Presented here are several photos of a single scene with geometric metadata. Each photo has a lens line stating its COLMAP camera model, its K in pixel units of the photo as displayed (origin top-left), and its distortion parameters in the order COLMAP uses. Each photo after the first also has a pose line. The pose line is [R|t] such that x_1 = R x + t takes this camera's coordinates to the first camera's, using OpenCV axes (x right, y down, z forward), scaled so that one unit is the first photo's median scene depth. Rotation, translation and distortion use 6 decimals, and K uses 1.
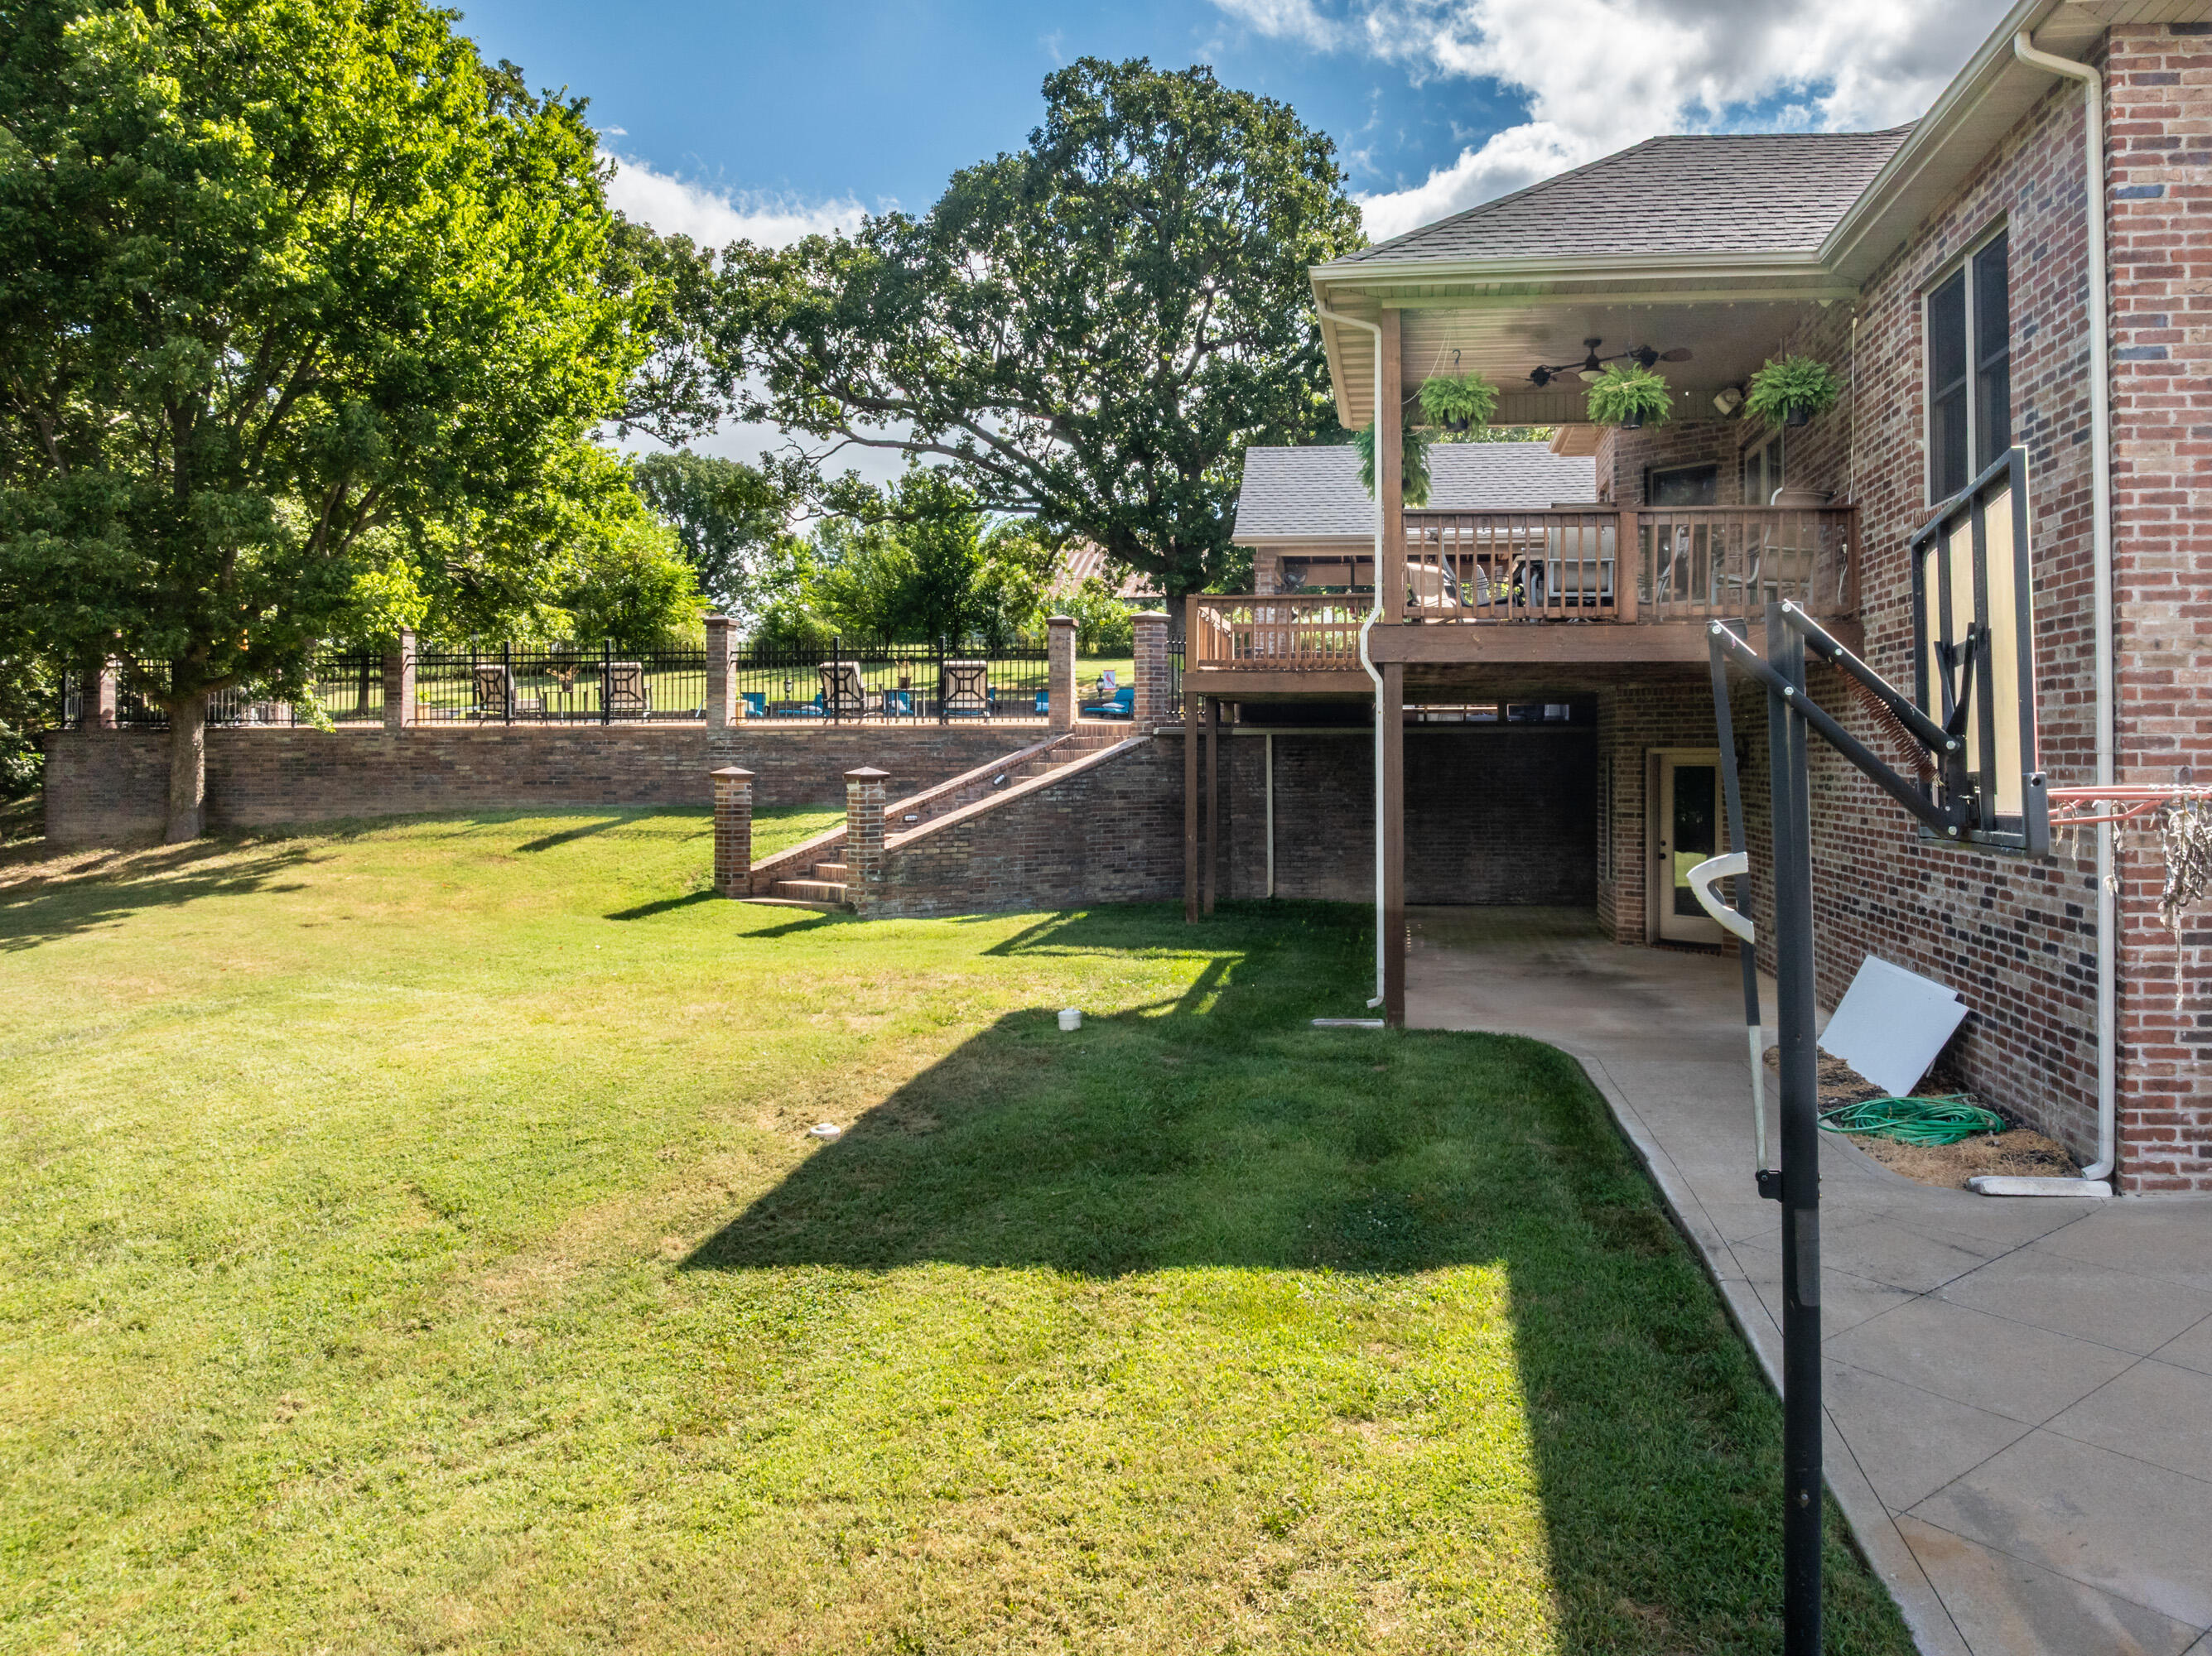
lens RADIAL K [[1669.0, 0, 1179.4], [0, 1669.0, 716.9], [0, 0, 1]] dist [-0.034070, -0.001248]
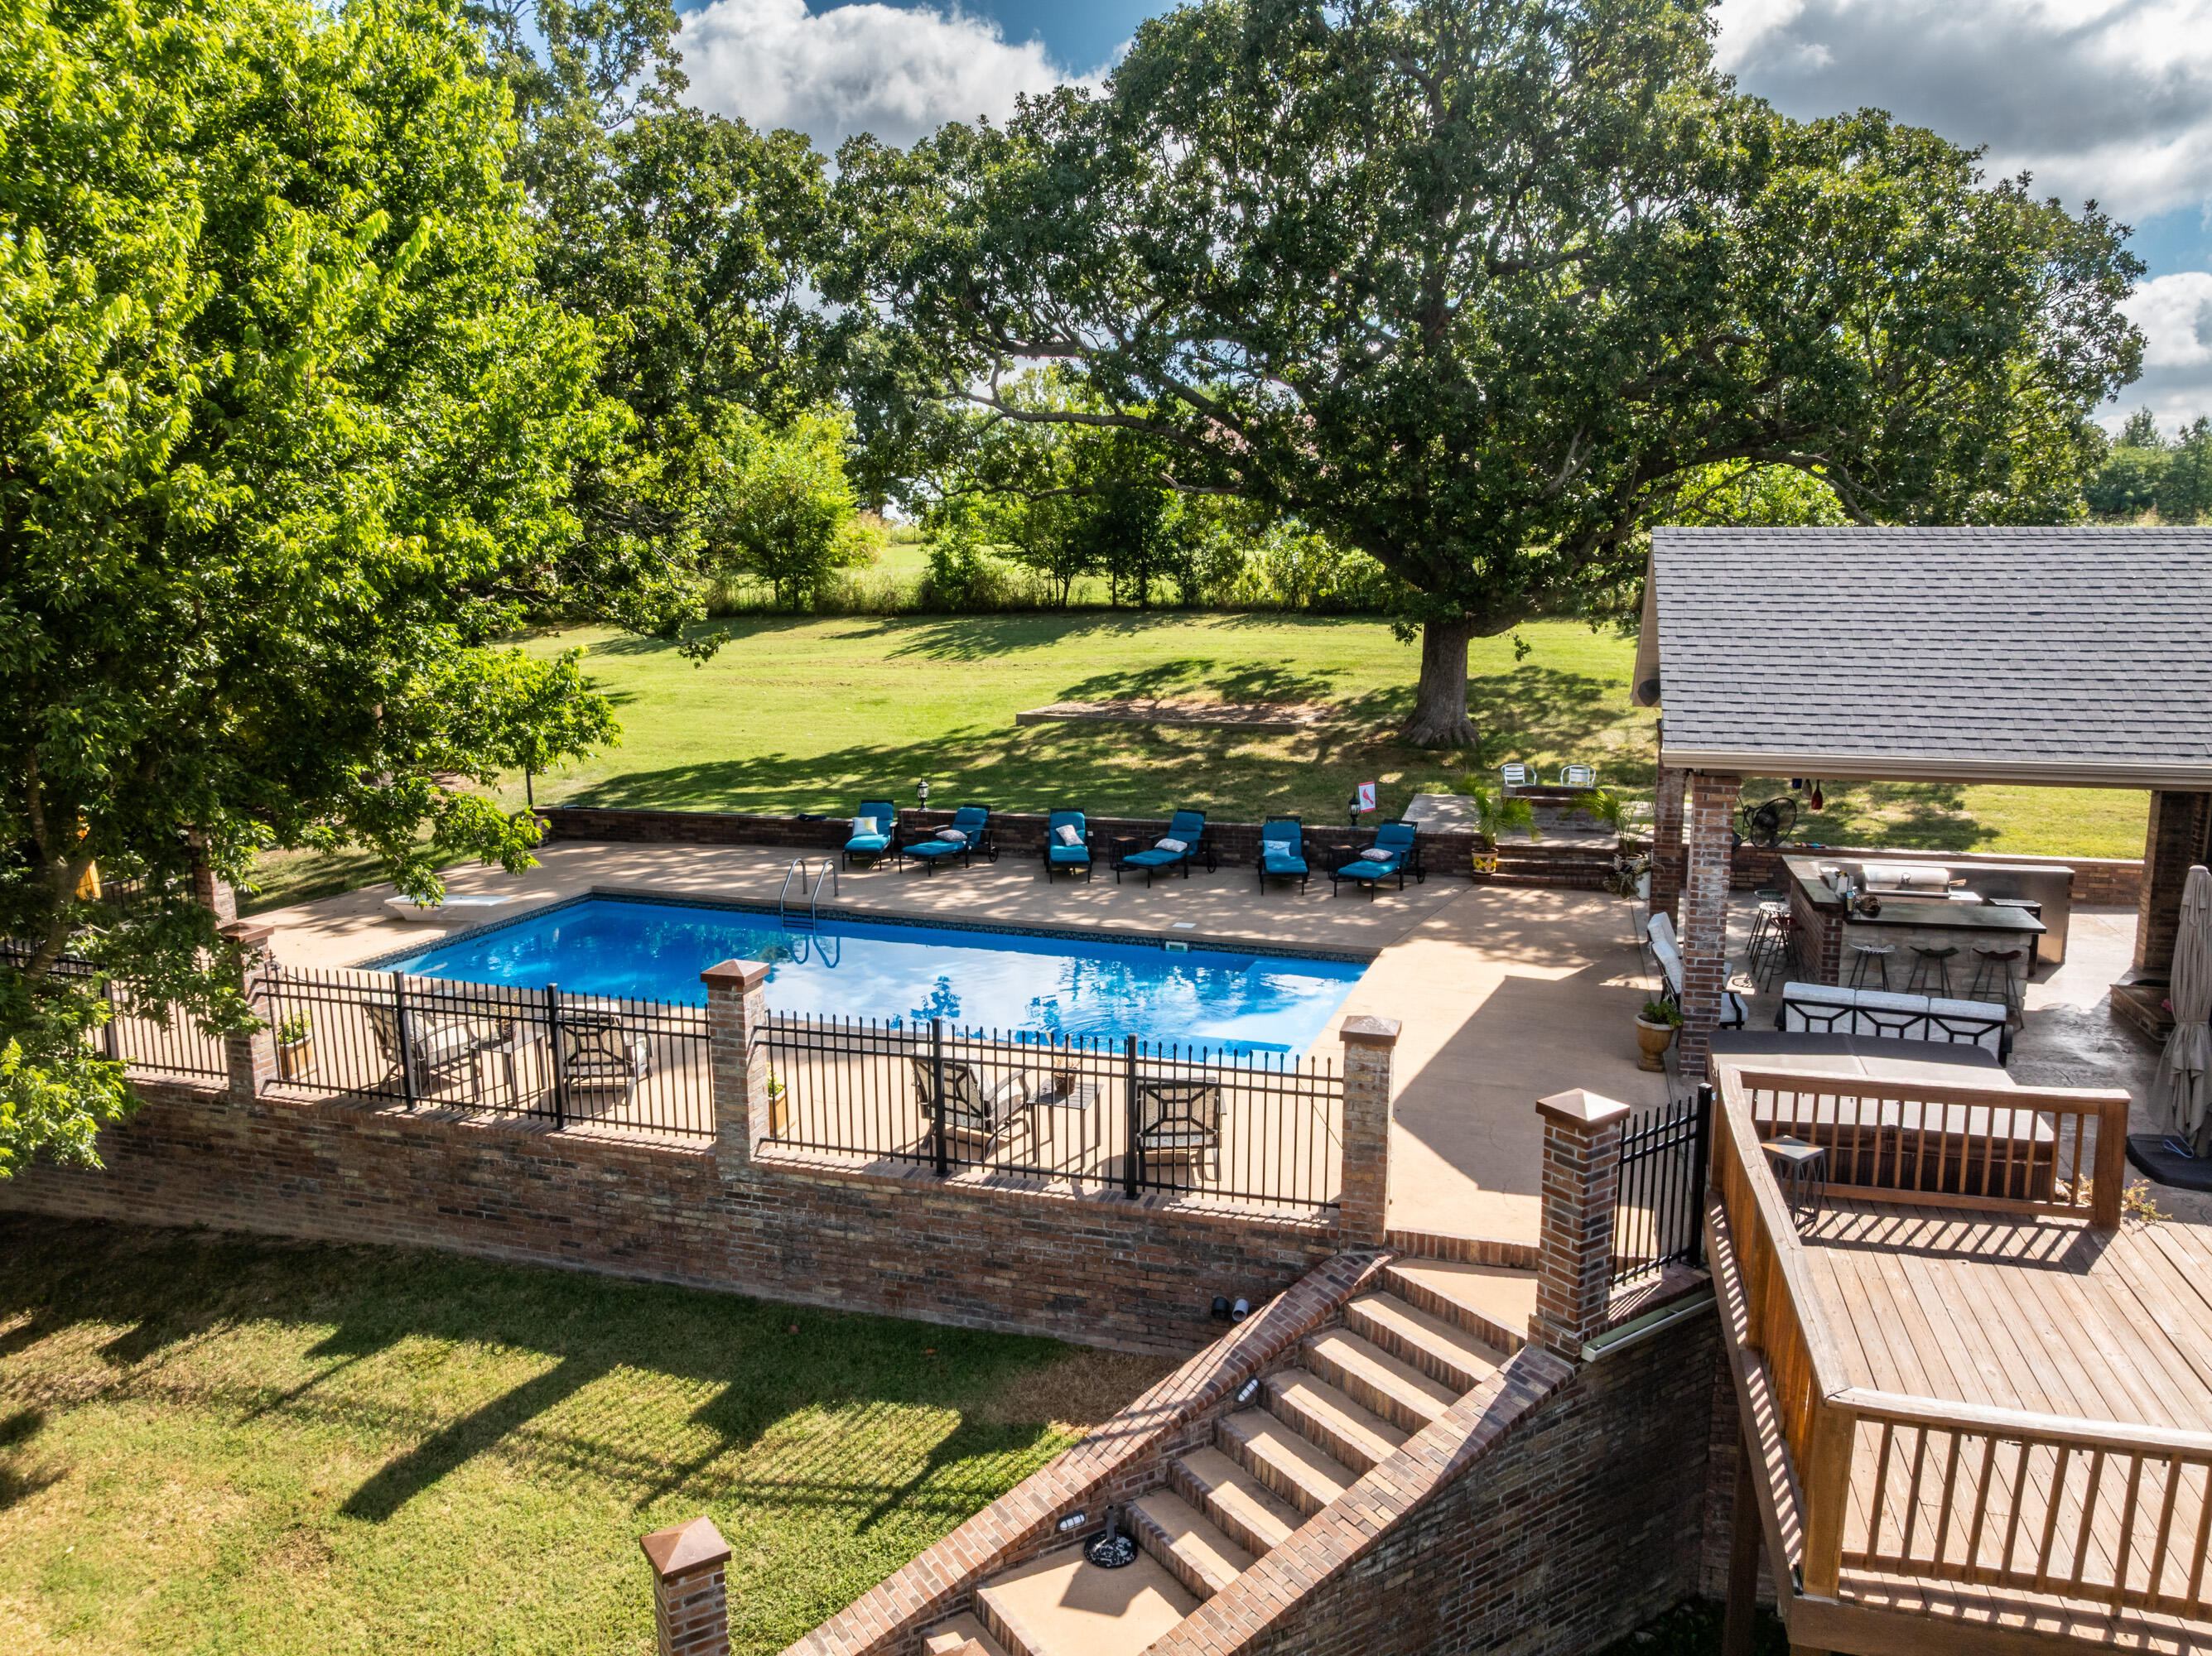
lens RADIAL K [[1570.9, 0, 1090.2], [0, 1570.9, 839.1], [0, 0, 1]] dist [-0.040477, 0.008844]
pose [[0.986391, 0.021372, -0.163021, -0.045283], [0.008911, 0.983110, 0.182800, -0.116252], [0.164174, -0.181764, 0.969540, 0.314037]]
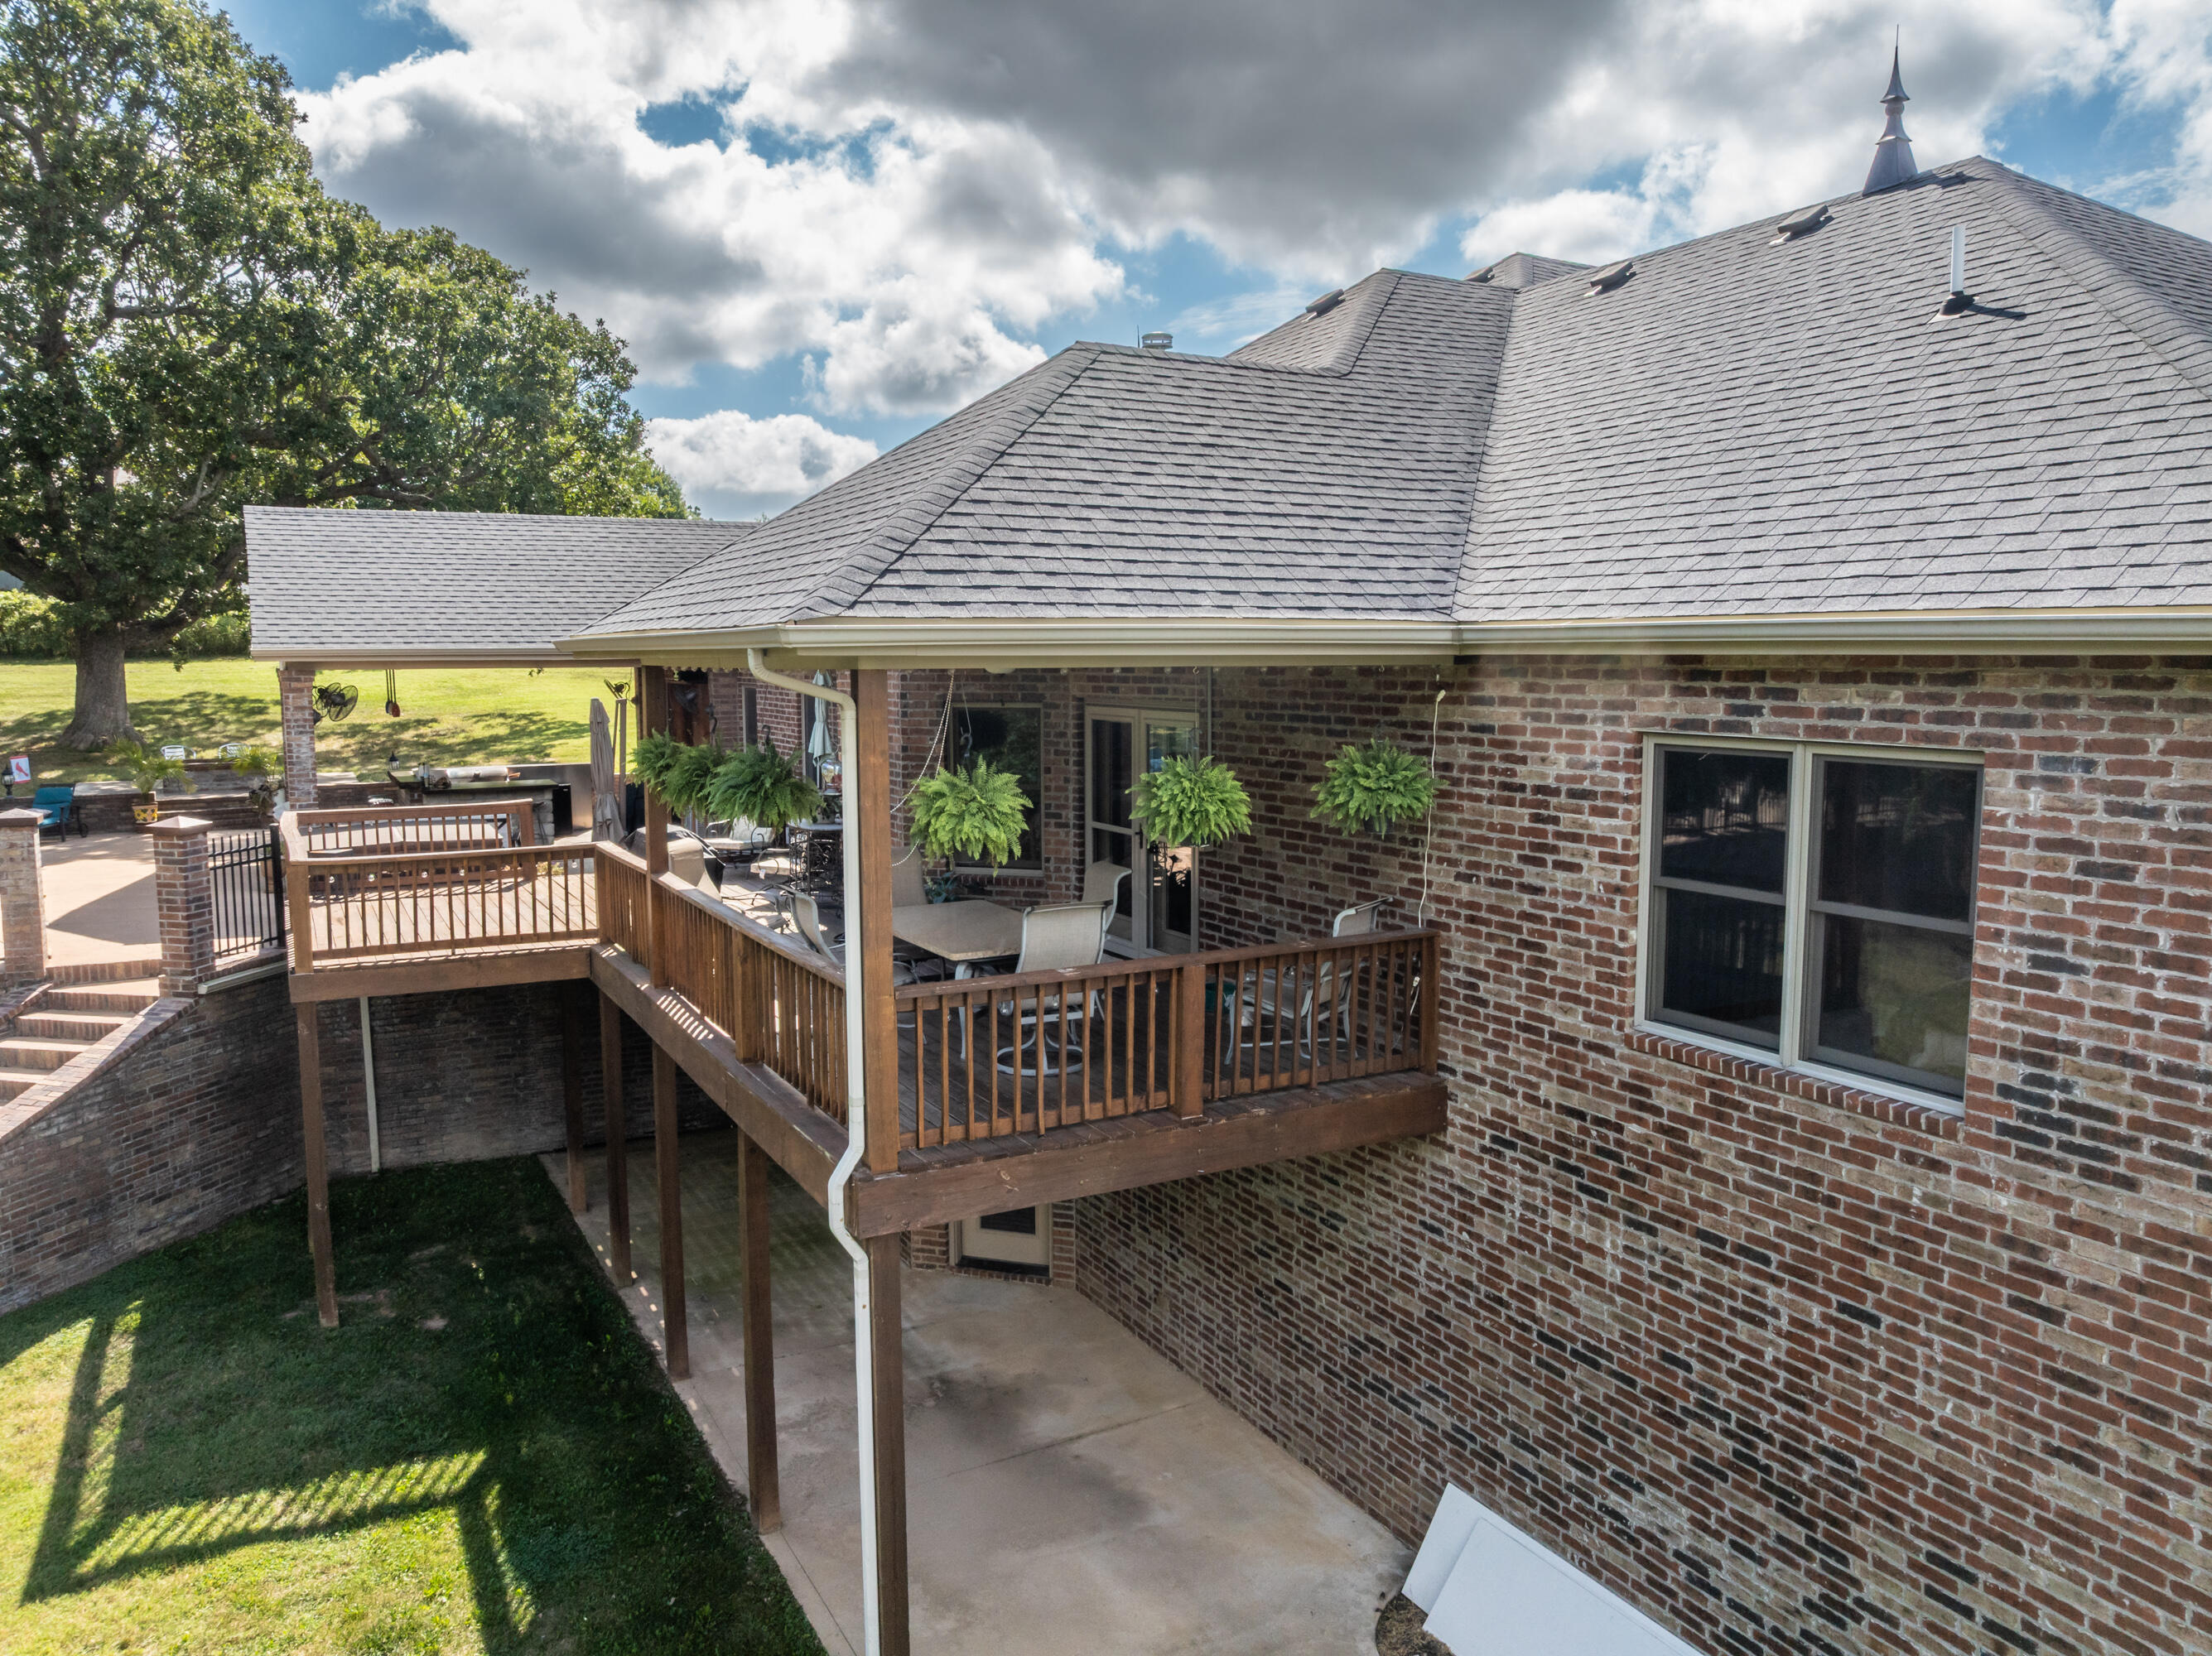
lens RADIAL K [[1561.9, 0, 1104.7], [0, 1561.9, 824.4], [0, 0, 1]] dist [-0.035987, -0.001621]
pose [[0.816166, -0.069595, 0.573612, -0.038722], [0.001826, 0.993026, 0.117884, -0.074159], [-0.577815, -0.095165, 0.810600, 0.139923]]
